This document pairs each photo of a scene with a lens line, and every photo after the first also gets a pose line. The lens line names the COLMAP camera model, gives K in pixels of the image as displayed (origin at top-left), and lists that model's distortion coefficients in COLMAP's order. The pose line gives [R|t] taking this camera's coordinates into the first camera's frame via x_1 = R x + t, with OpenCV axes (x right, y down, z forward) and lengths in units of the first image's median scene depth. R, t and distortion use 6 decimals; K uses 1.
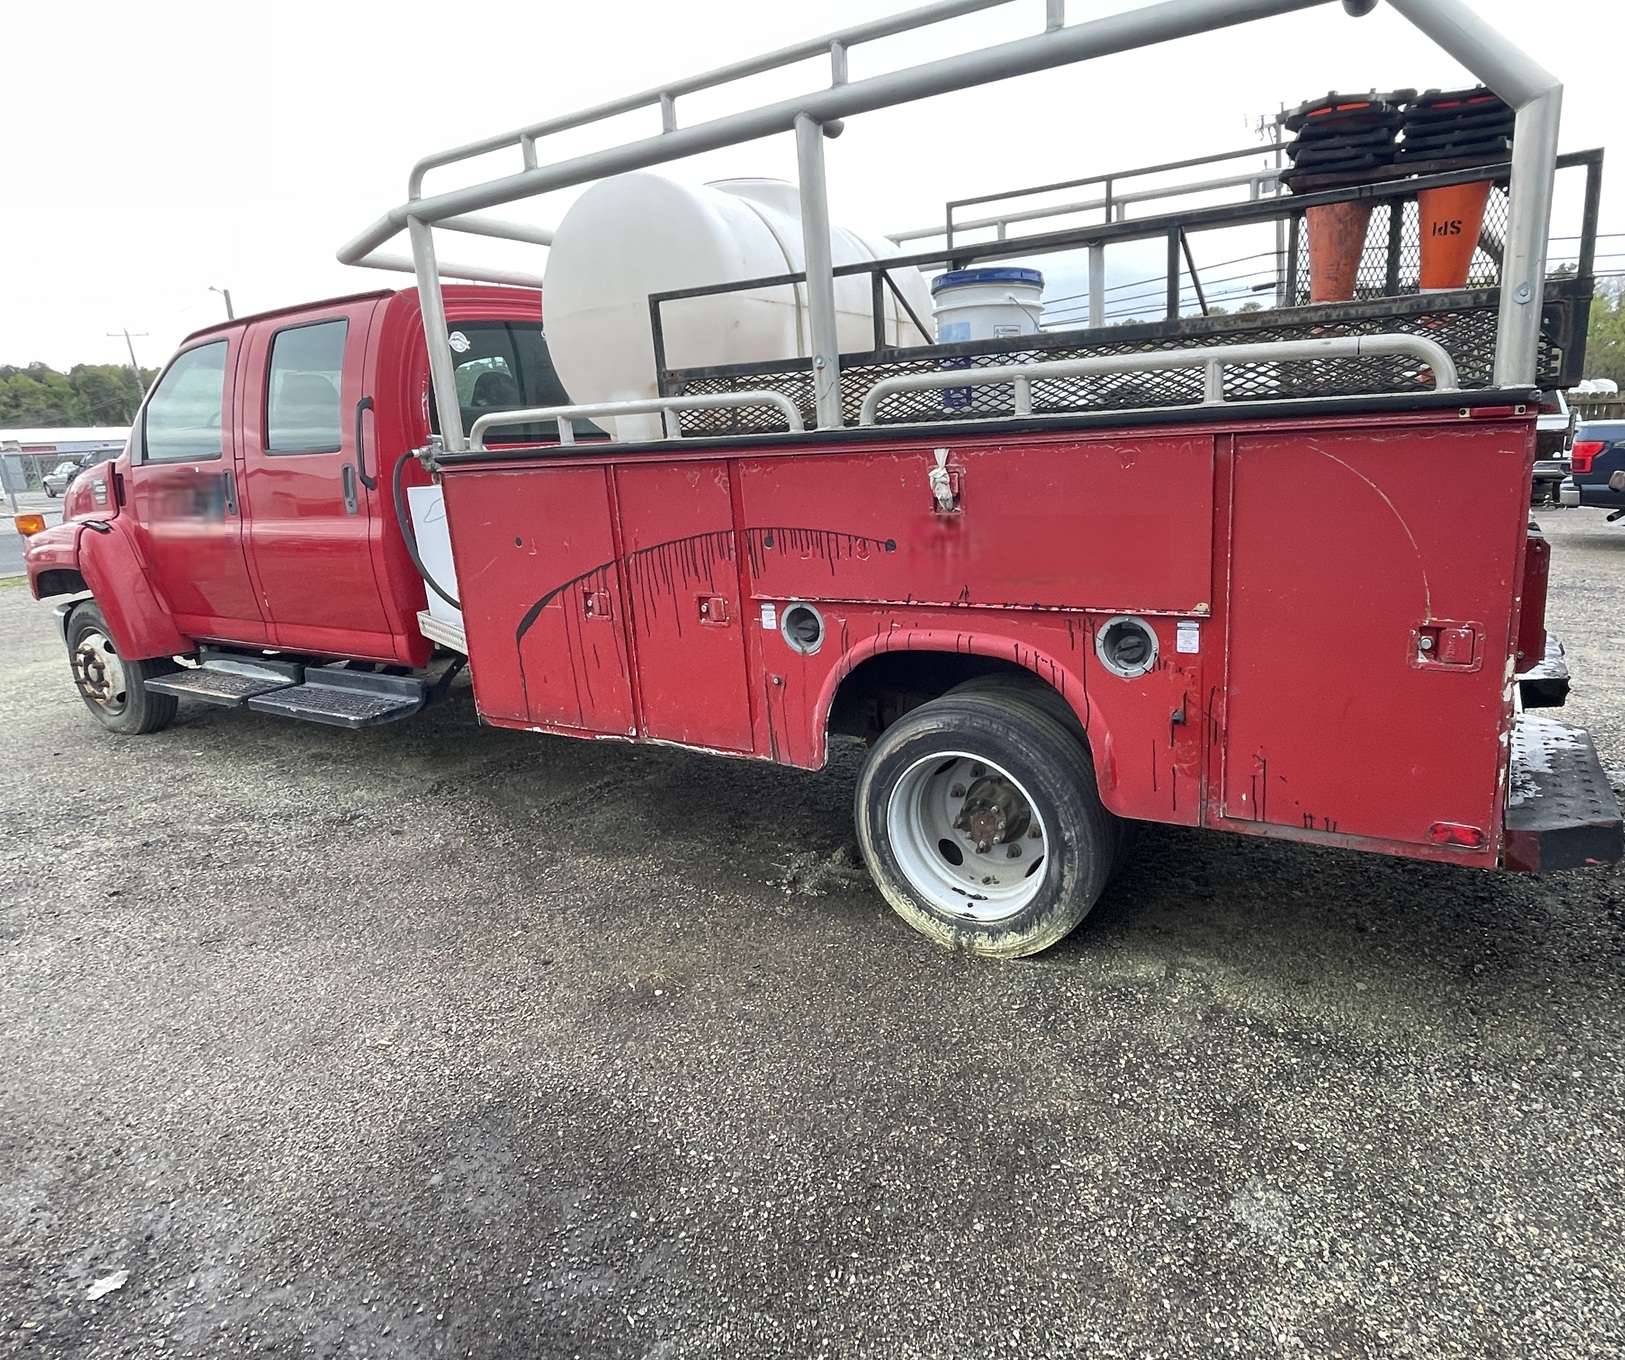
lens RADIAL K [[986.3, 0, 821.9], [0, 986.3, 673.7], [0, 0, 1]] dist [0.005807, -0.003944]
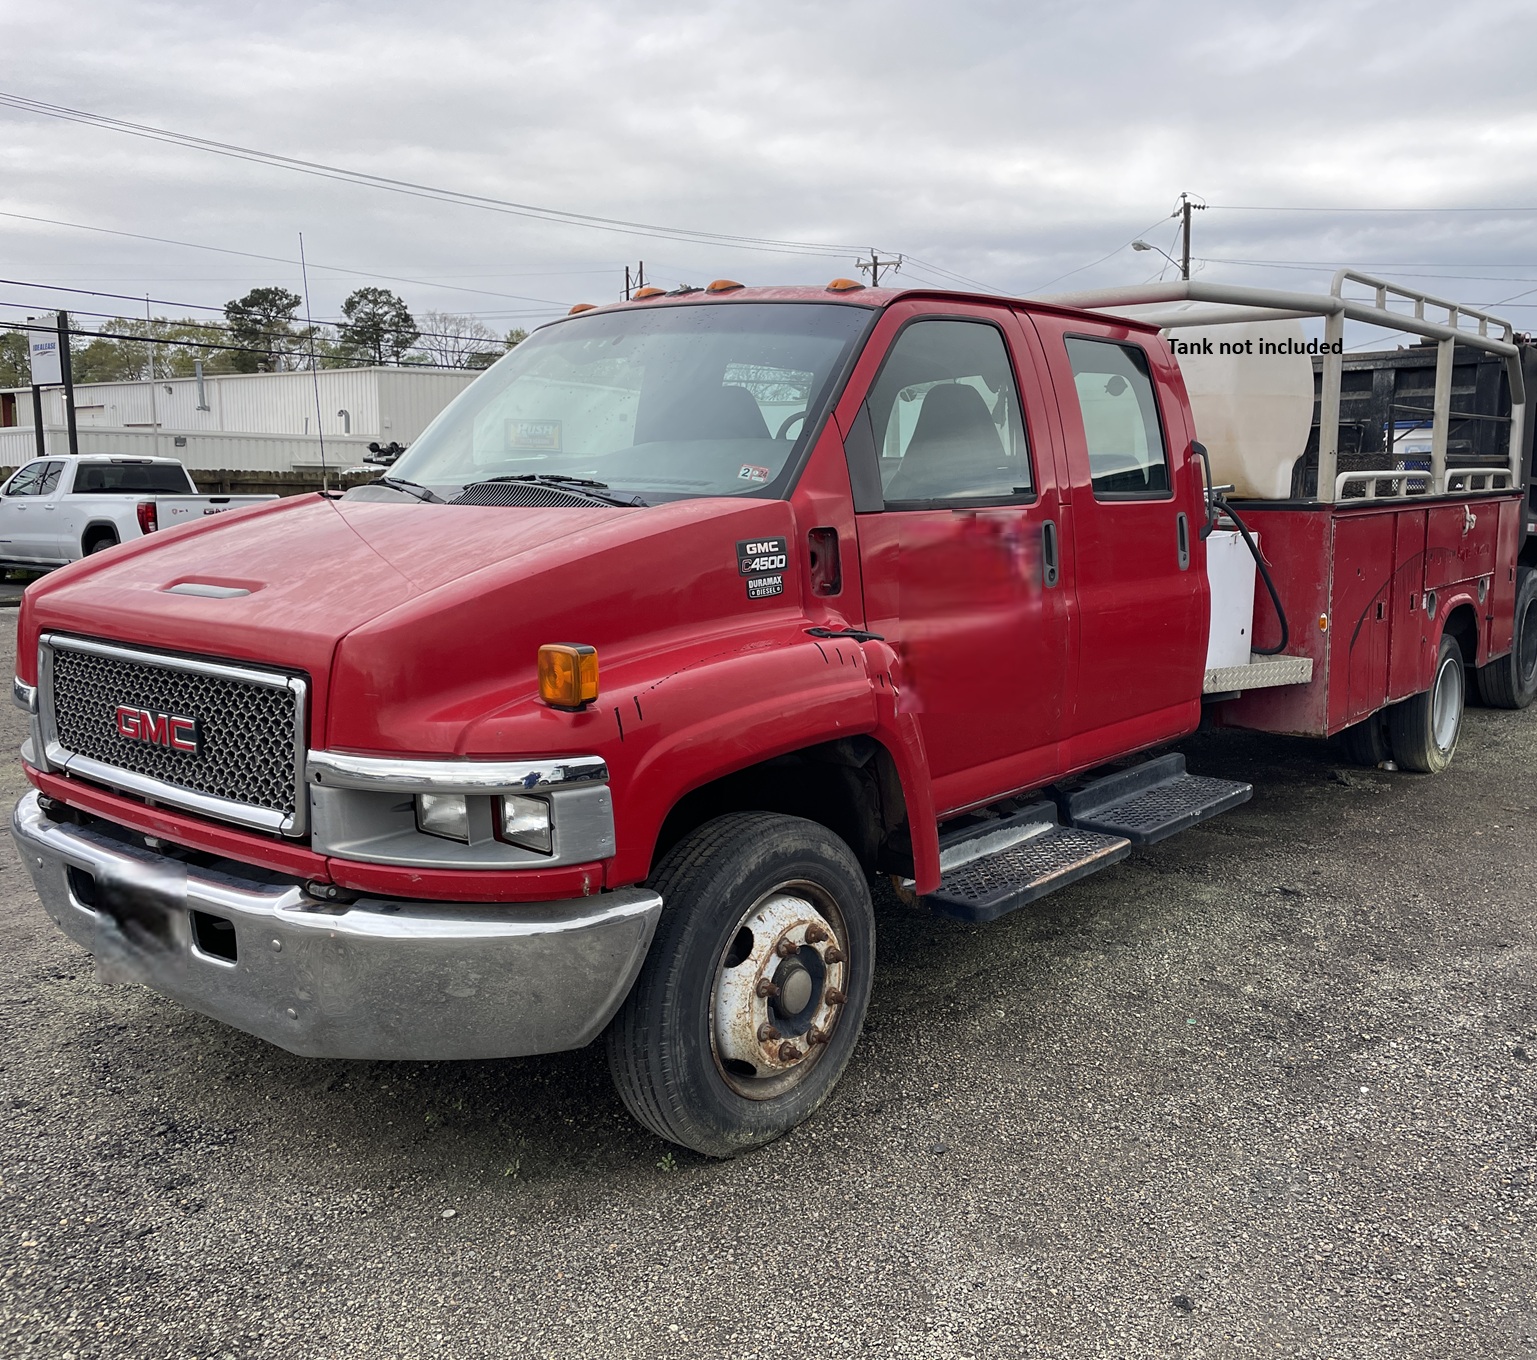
lens RADIAL K [[1431.9, 0, 772.0], [0, 1431.9, 679.0], [0, 0, 1]] dist [0.064987, 0.000000]
pose [[0.113729, -0.095782, 0.988884, -2.746247], [0.224108, 0.972162, 0.068389, -0.362976], [-0.967906, 0.213839, 0.132028, 1.853764]]
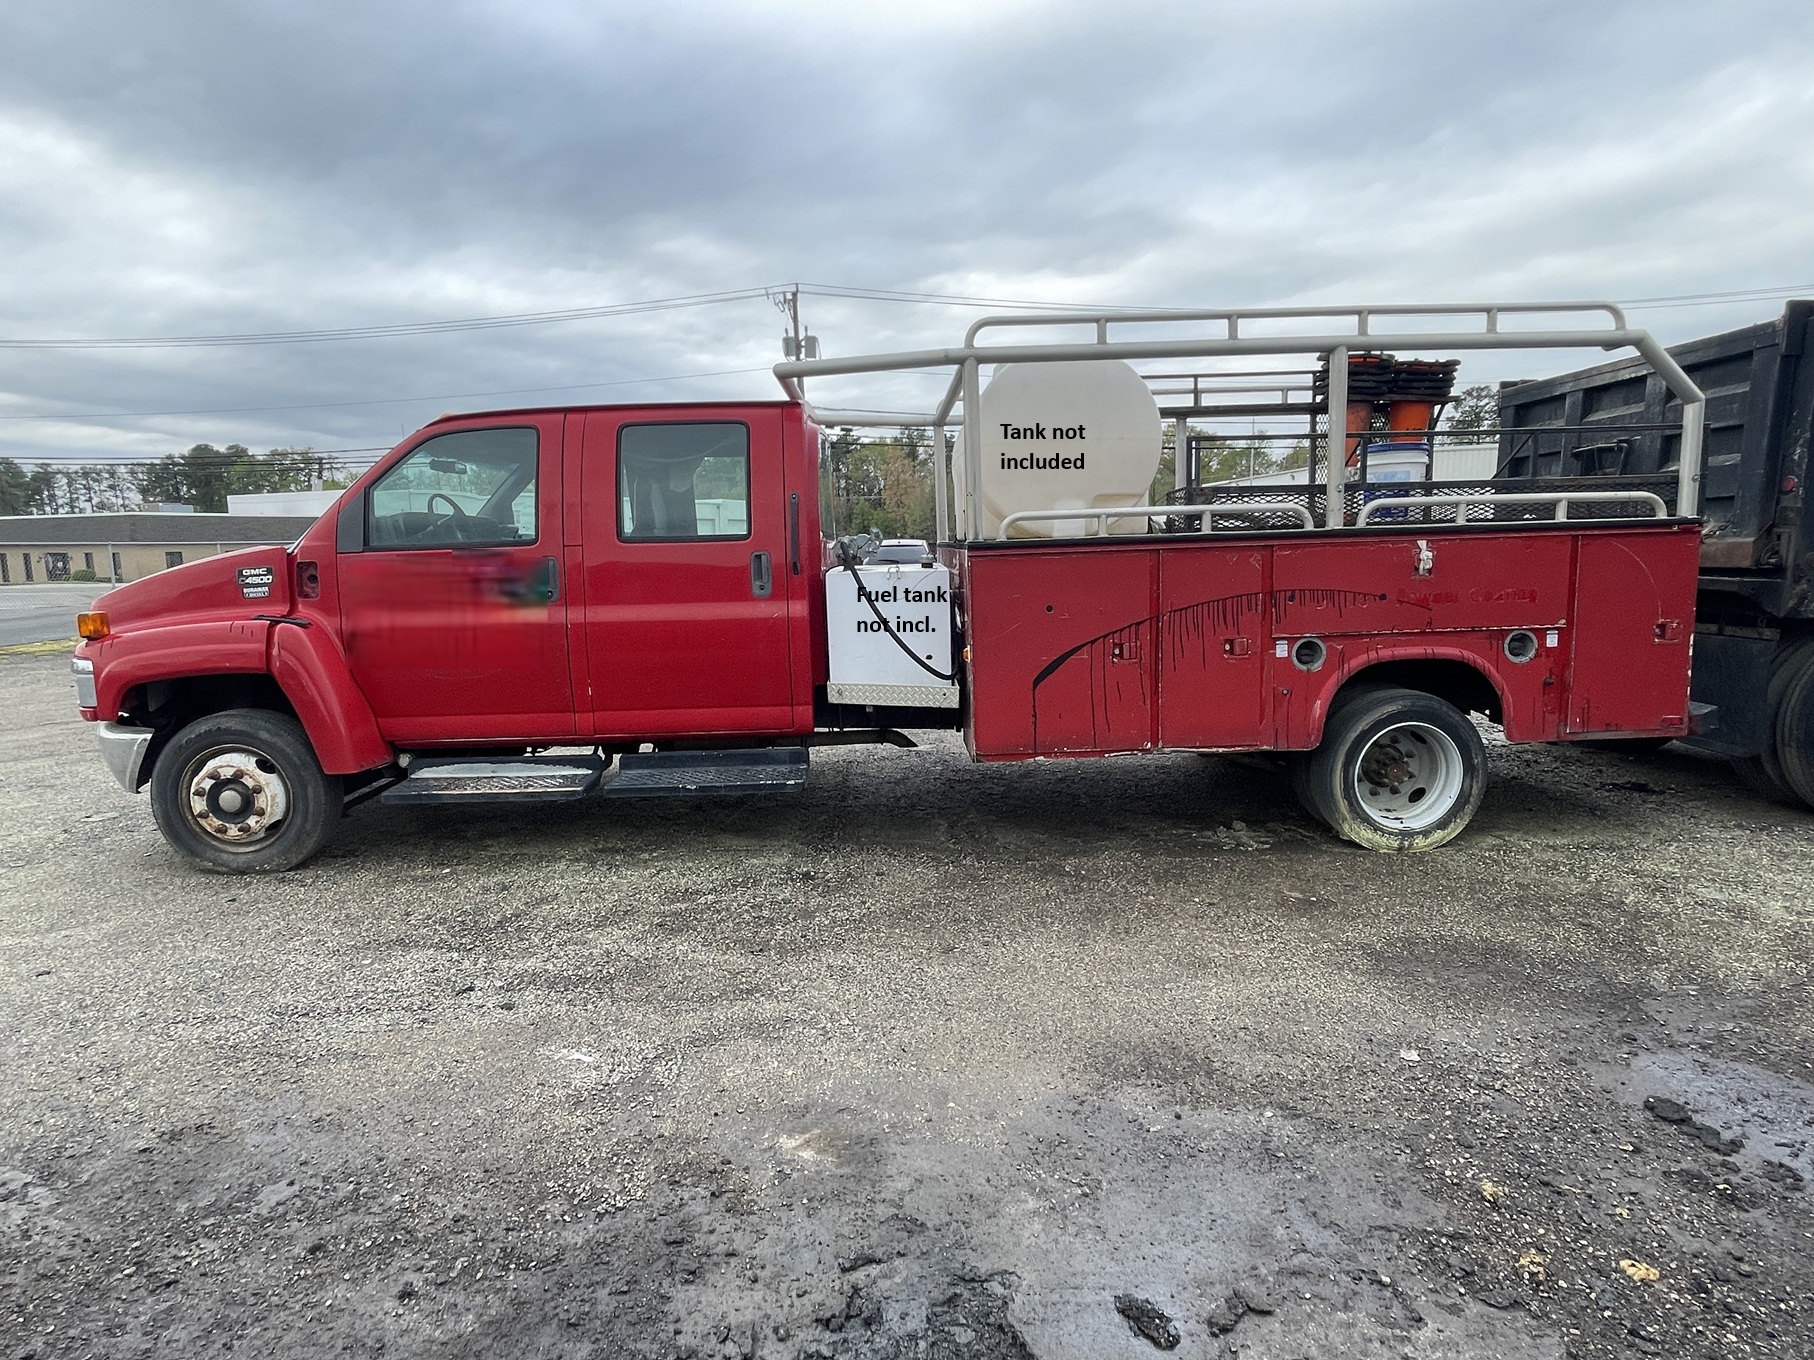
lens RADIAL K [[979.9, 0, 922.8], [0, 979.9, 671.4], [0, 0, 1]] dist [-0.000906, -0.001425]
pose [[0.857551, -0.042151, 0.512669, -1.348289], [0.105856, 0.989767, -0.095690, 0.064028], [-0.503390, 0.136328, 0.853237, 0.002237]]
